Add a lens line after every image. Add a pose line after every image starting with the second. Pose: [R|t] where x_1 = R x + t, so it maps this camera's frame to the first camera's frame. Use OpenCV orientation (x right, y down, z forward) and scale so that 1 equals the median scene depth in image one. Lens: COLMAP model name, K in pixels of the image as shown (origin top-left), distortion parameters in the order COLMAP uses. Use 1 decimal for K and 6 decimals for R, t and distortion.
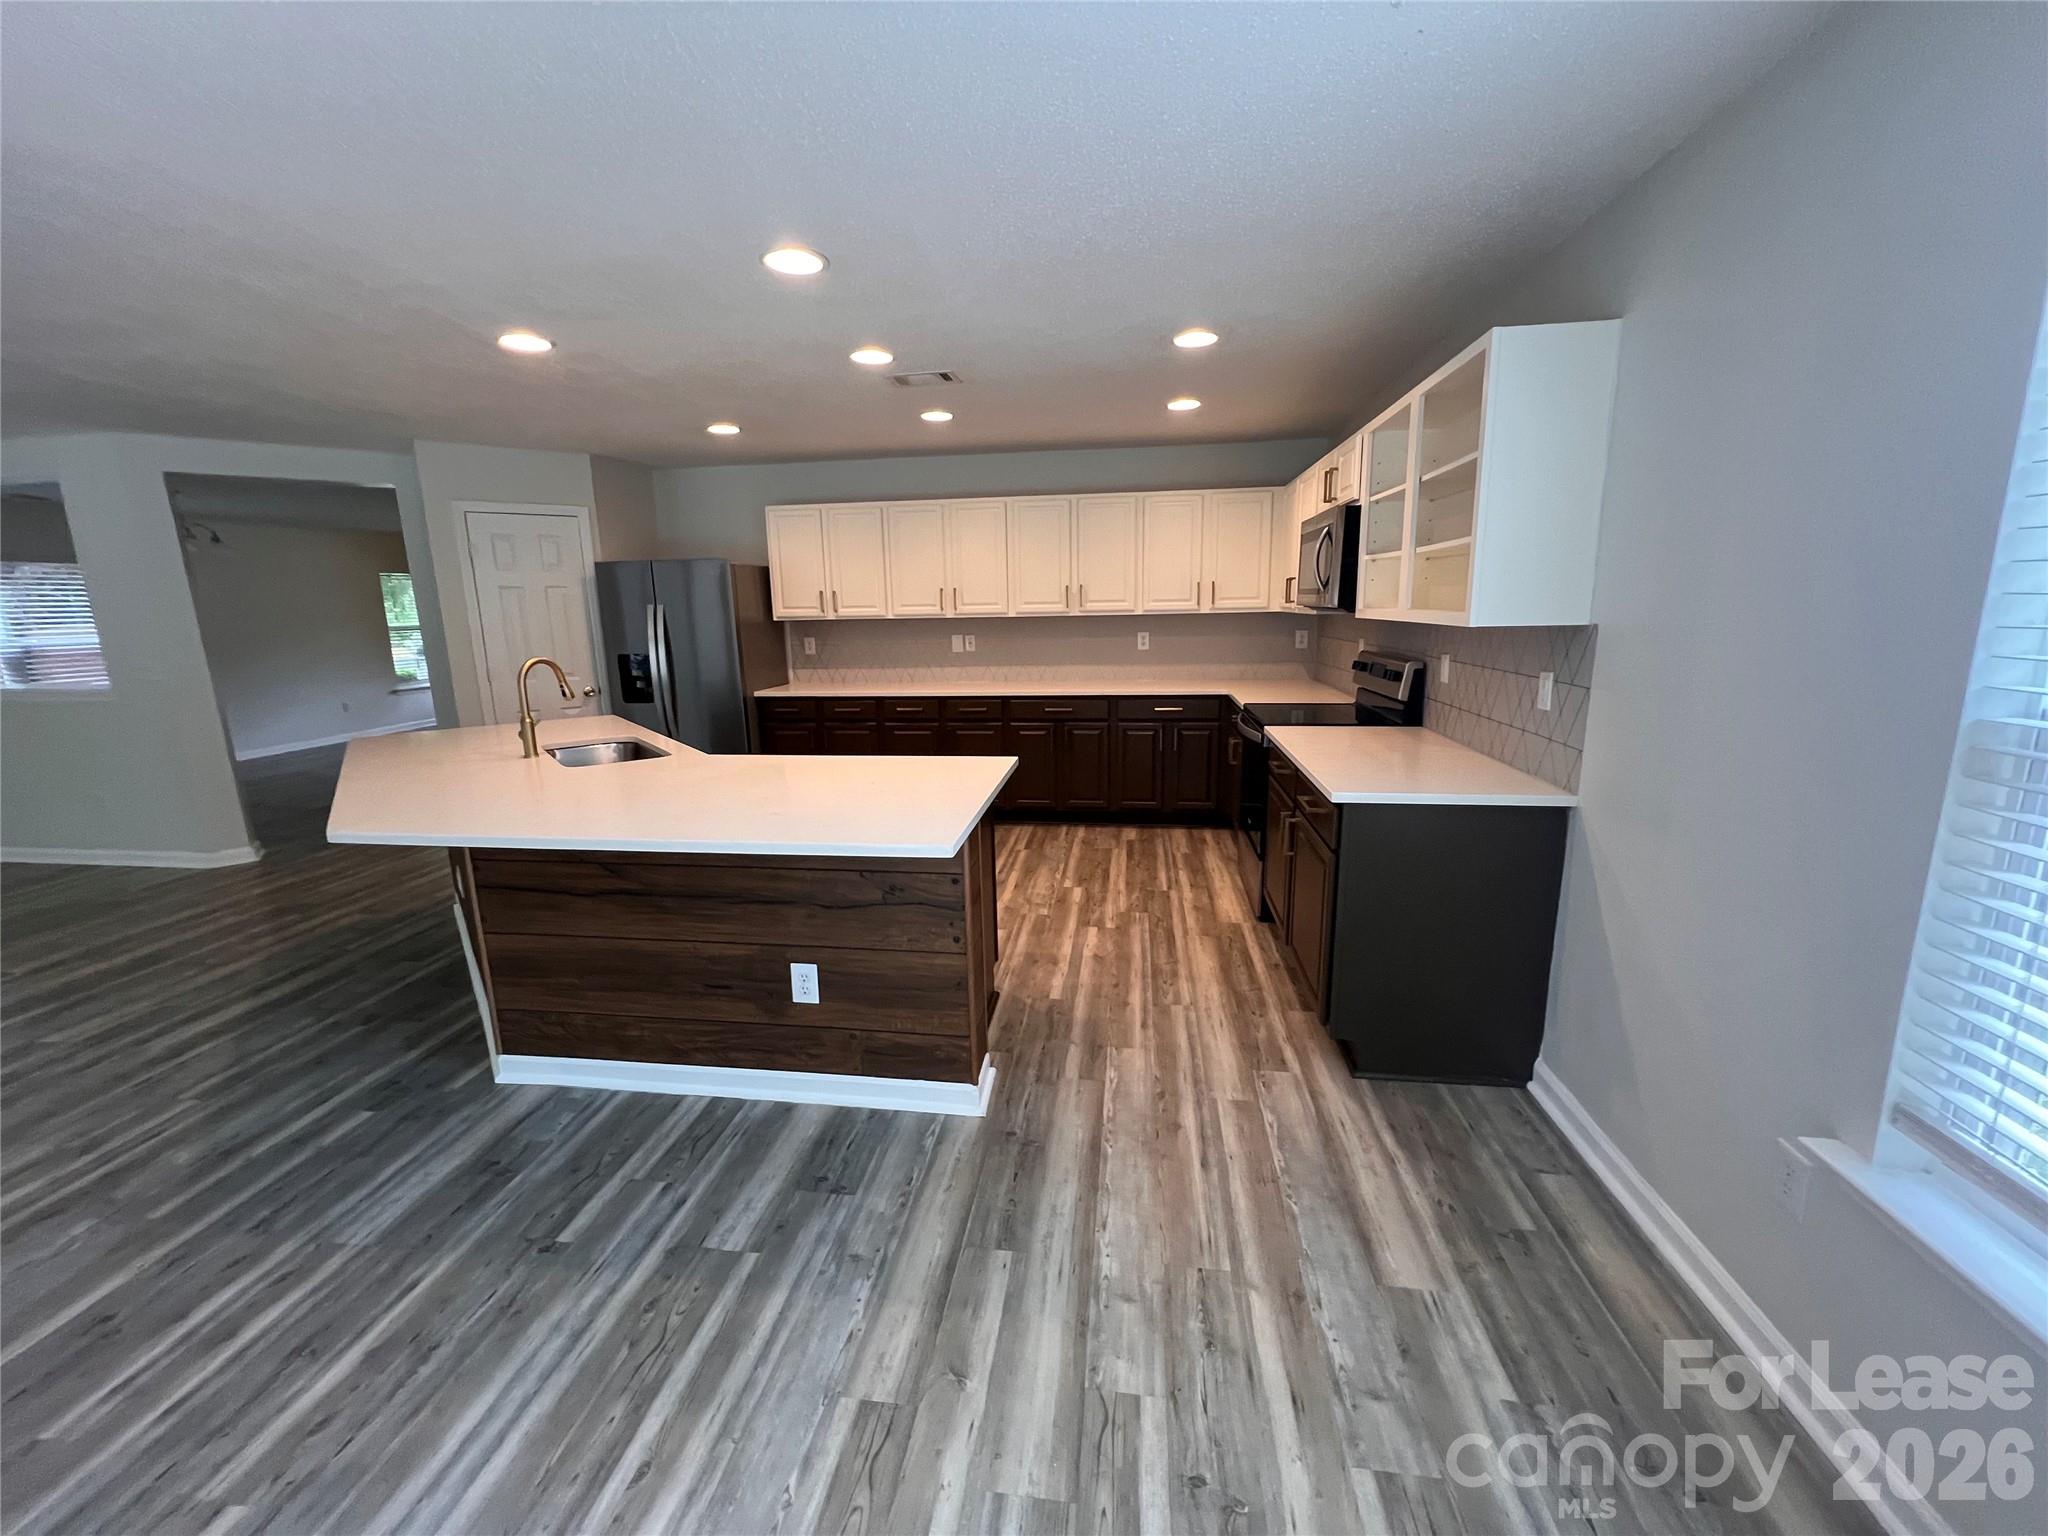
lens RADIAL K [[818.0, 0, 1017.8], [0, 818.0, 768.6], [0, 0, 1]] dist [-0.001160, 0.000859]
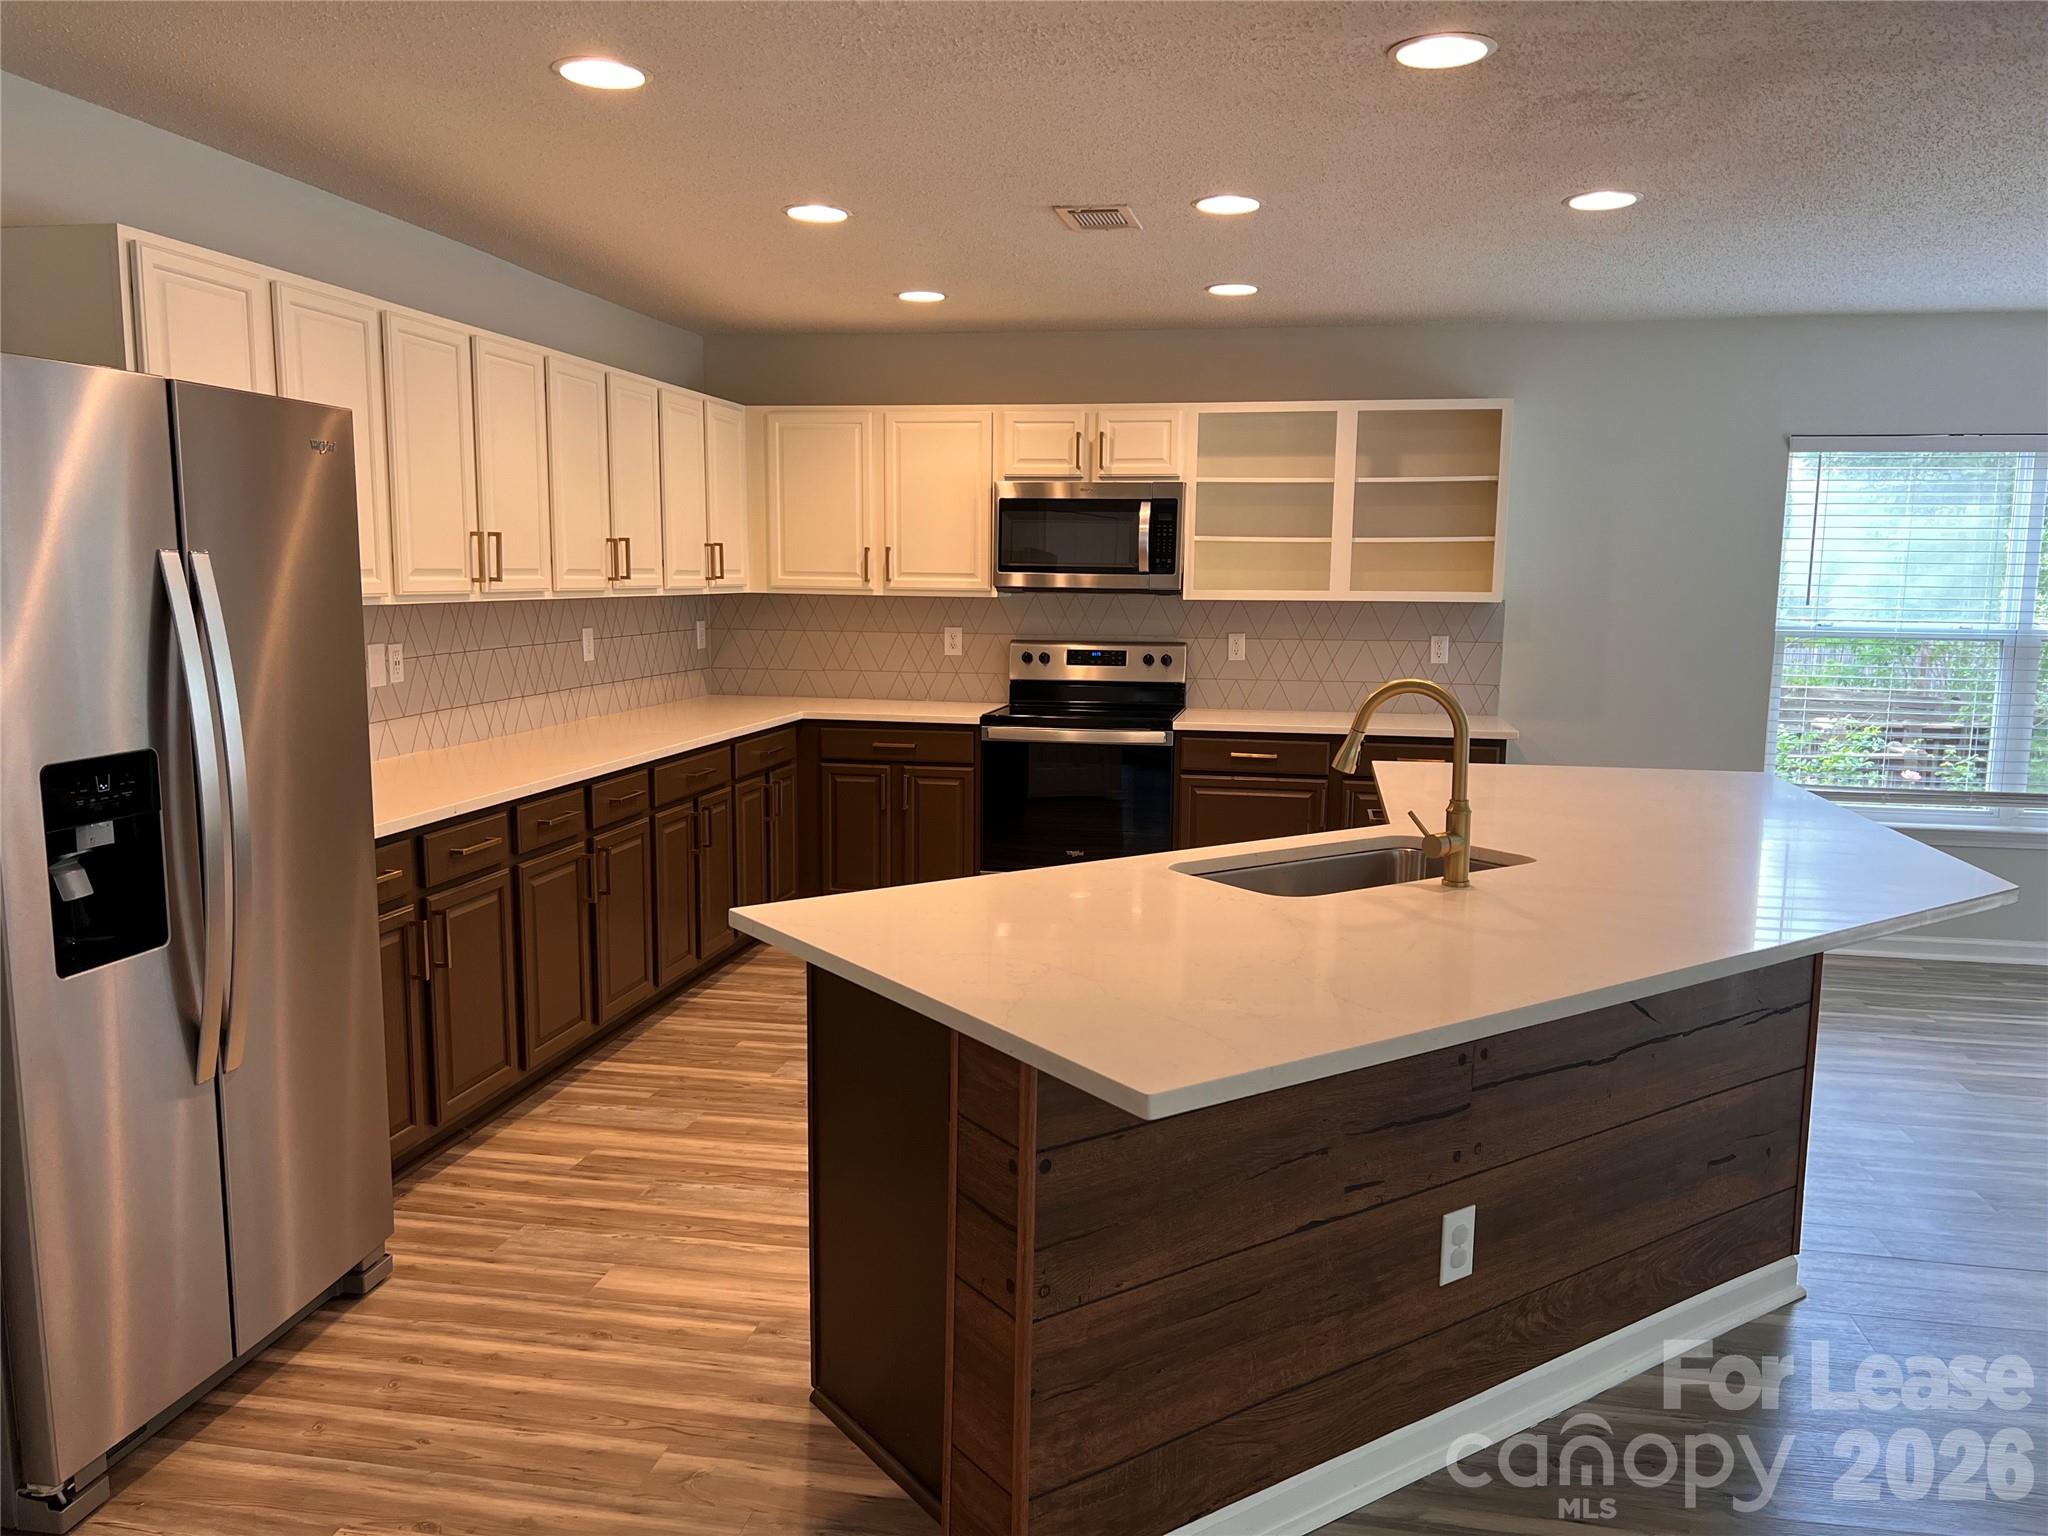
lens RADIAL K [[1527.8, 0, 1023.9], [0, 1527.8, 797.3], [0, 0, 1]] dist [0.050108, -0.046082]
pose [[0.048304, -0.127335, 0.990683, -1.644243], [0.188098, 0.975254, 0.116181, -0.237774], [-0.980962, 0.180734, 0.071060, 1.293955]]
